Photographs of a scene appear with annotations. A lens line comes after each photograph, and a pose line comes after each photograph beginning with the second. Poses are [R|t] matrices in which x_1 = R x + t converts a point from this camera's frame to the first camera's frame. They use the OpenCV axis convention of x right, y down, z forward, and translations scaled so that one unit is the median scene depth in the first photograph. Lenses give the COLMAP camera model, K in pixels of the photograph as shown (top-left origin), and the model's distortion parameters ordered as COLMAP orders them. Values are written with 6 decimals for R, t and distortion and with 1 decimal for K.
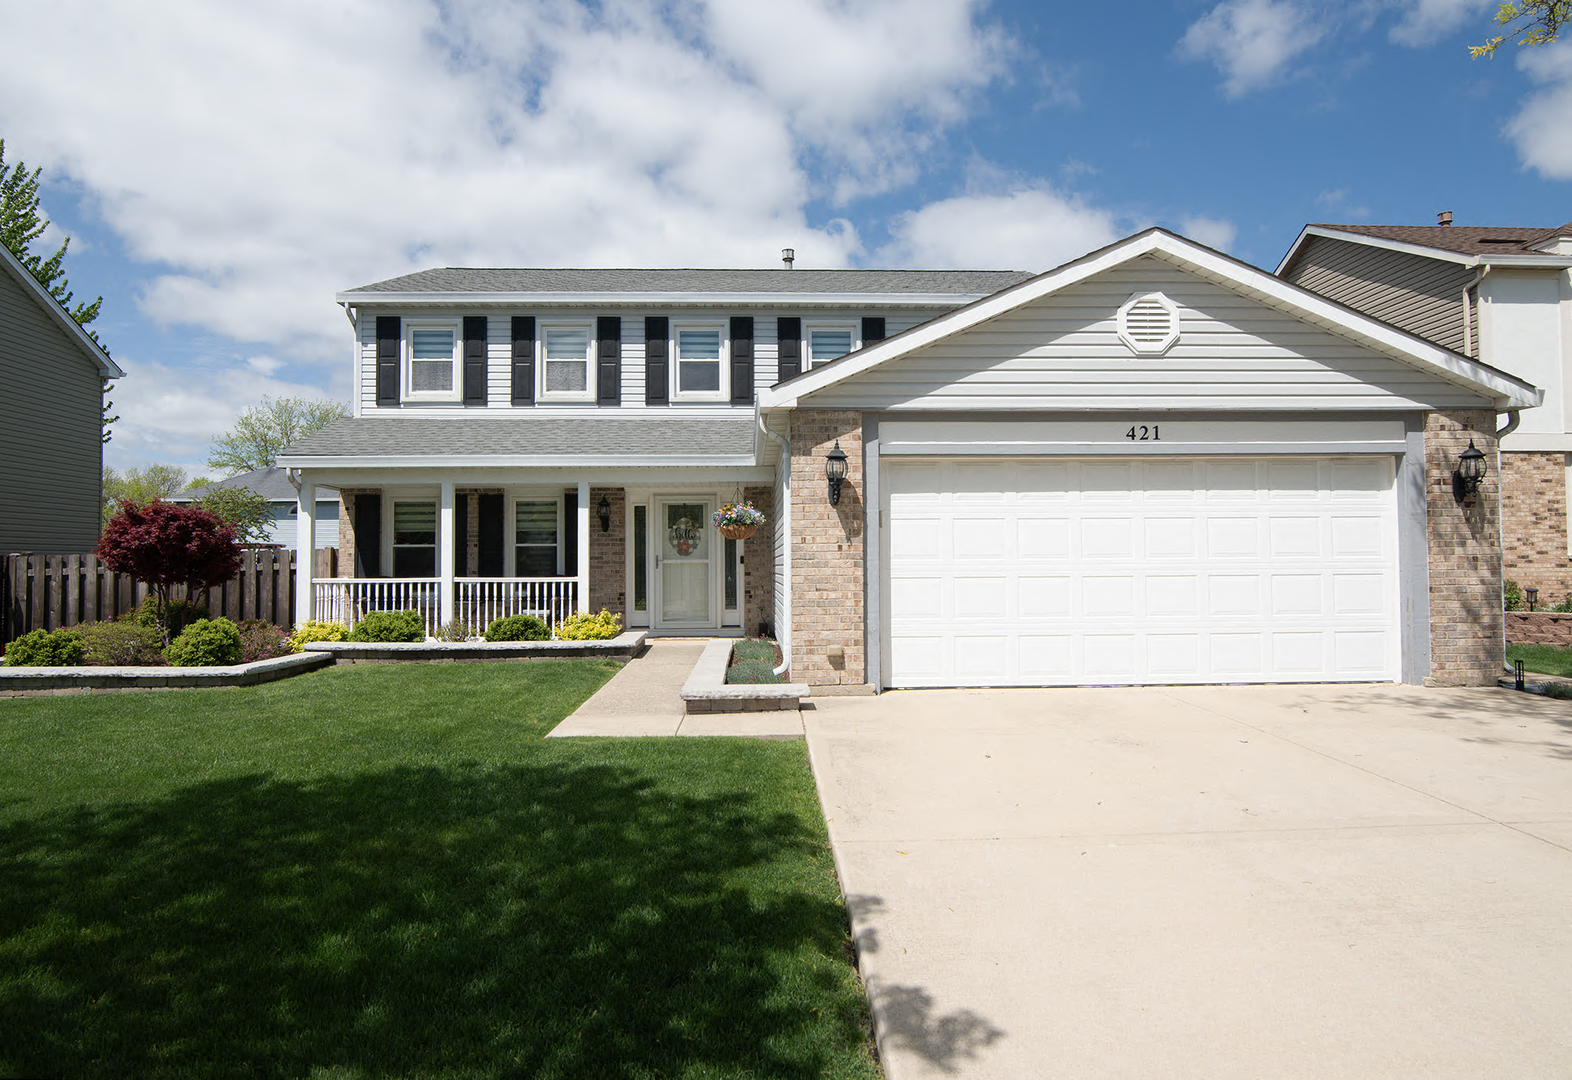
lens RADIAL K [[906.2, 0, 781.6], [0, 906.2, 538.2], [0, 0, 1]] dist [-0.014360, 0.007222]
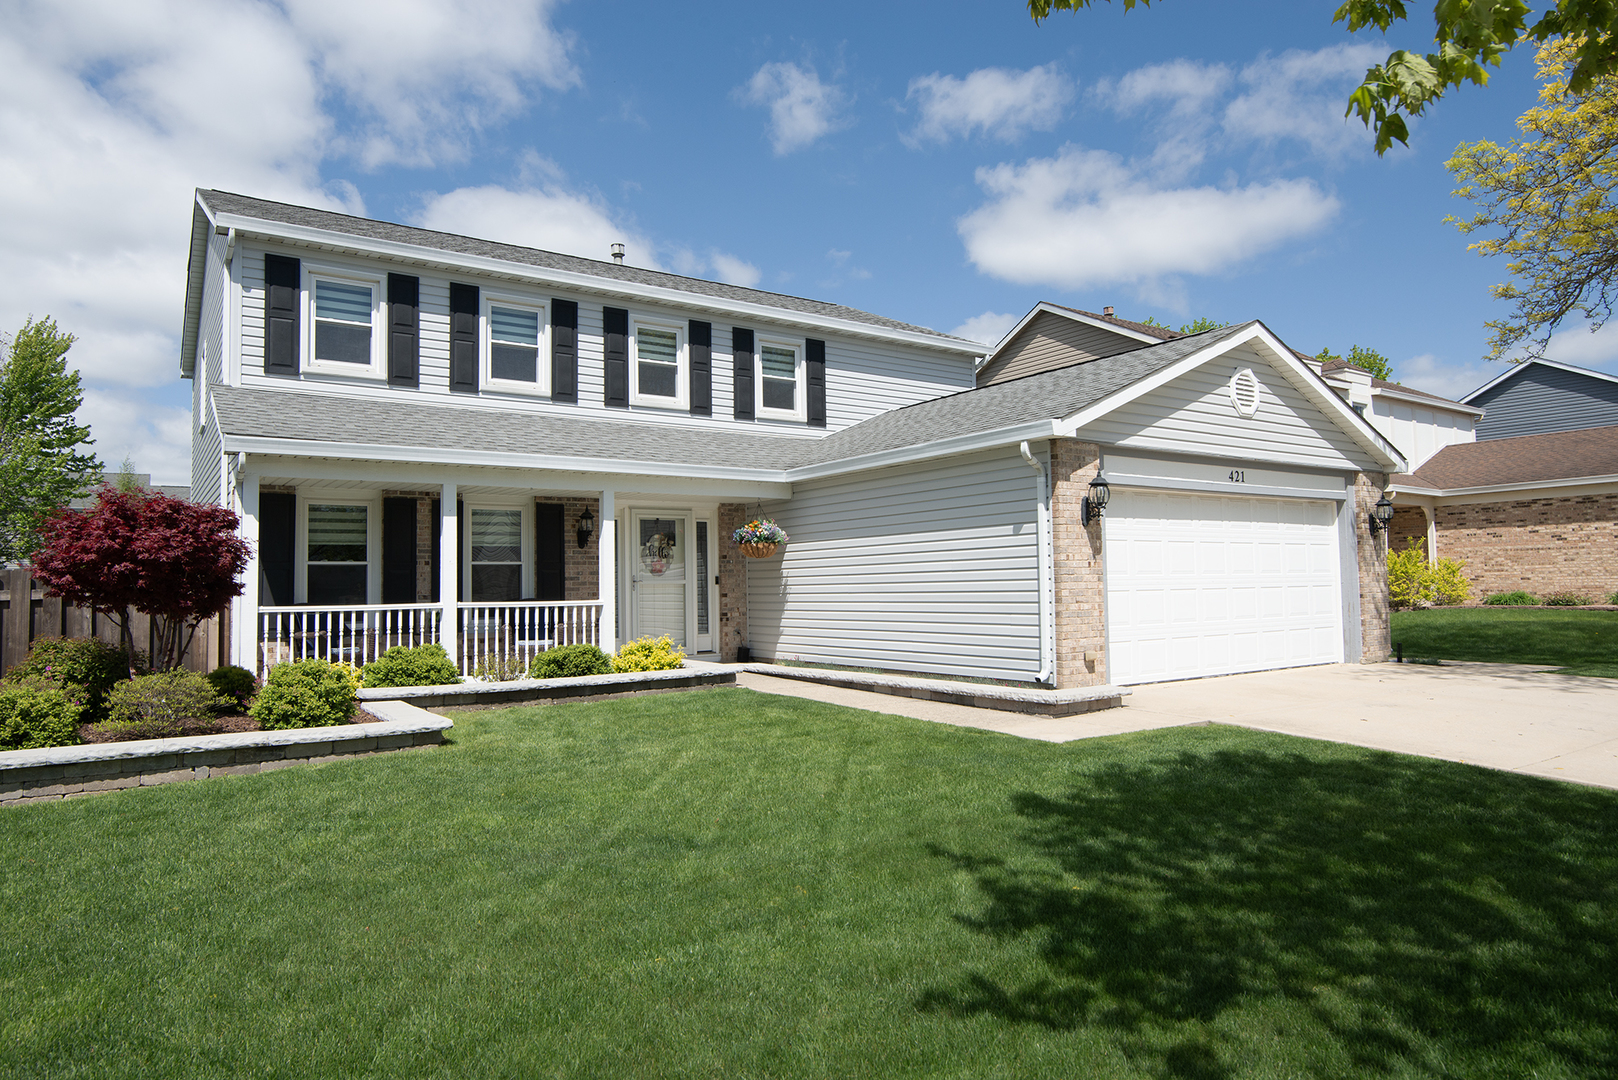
lens RADIAL K [[976.1, 0, 811.6], [0, 976.1, 540.3], [0, 0, 1]] dist [-0.012649, -0.001814]
pose [[0.845713, 0.018635, 0.533312, -0.505795], [-0.005884, 0.999655, -0.025598, 0.007905], [-0.533605, 0.018511, 0.845531, 0.093145]]
